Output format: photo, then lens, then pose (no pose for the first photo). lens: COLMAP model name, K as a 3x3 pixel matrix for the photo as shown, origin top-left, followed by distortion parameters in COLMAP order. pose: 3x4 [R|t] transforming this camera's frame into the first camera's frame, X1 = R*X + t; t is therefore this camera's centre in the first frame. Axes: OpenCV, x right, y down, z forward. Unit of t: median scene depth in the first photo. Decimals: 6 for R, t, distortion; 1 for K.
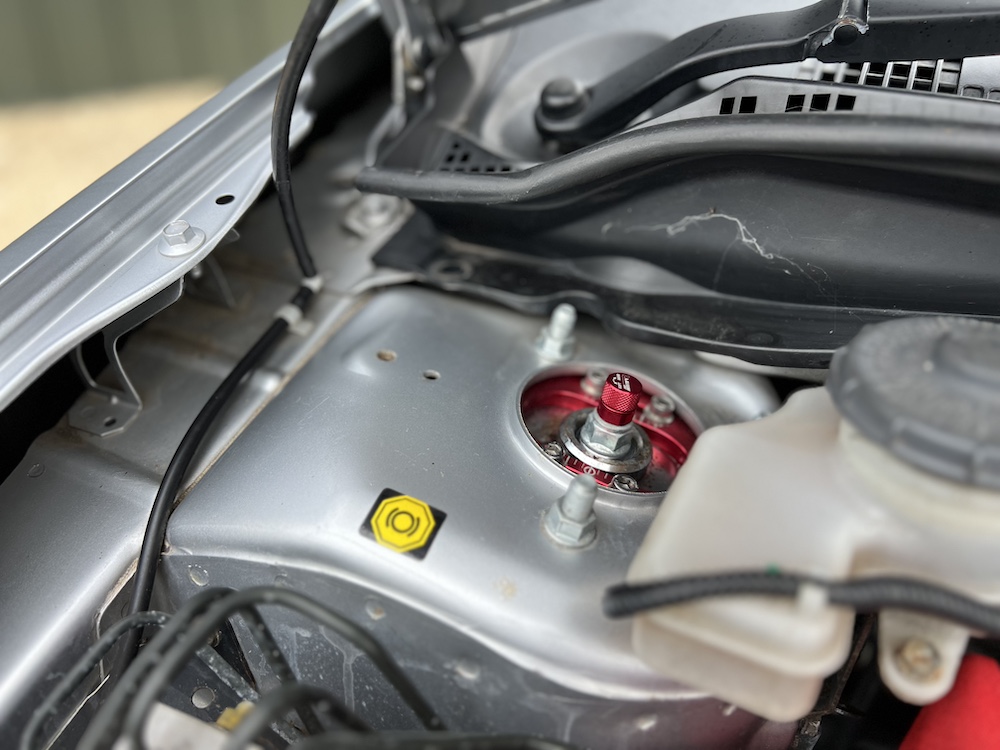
lens RADIAL K [[757.5, 0, 499.2], [0, 757.5, 376.4], [0, 0, 1]] dist [0.036208, -0.041934]
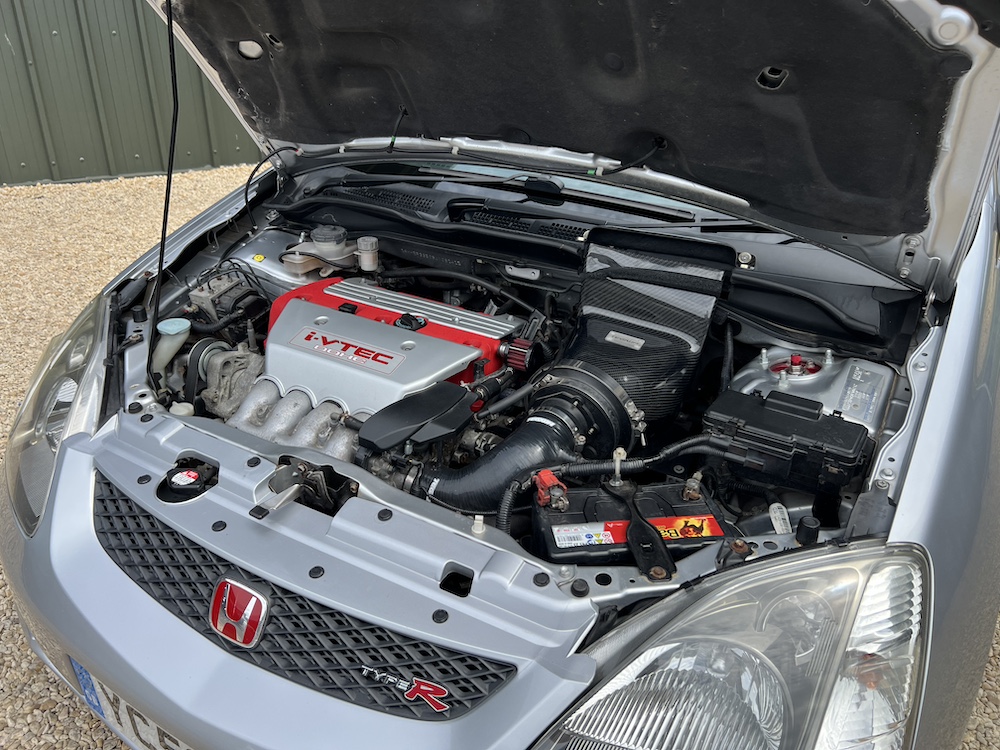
lens RADIAL K [[757.5, 0, 499.8], [0, 757.5, 374.5], [0, 0, 1]] dist [0.036208, -0.041934]
pose [[0.997199, 0.040548, -0.062851, 1.628617], [-0.044922, 0.996548, -0.069818, 1.065202], [0.059803, 0.072446, 0.995578, -3.608674]]
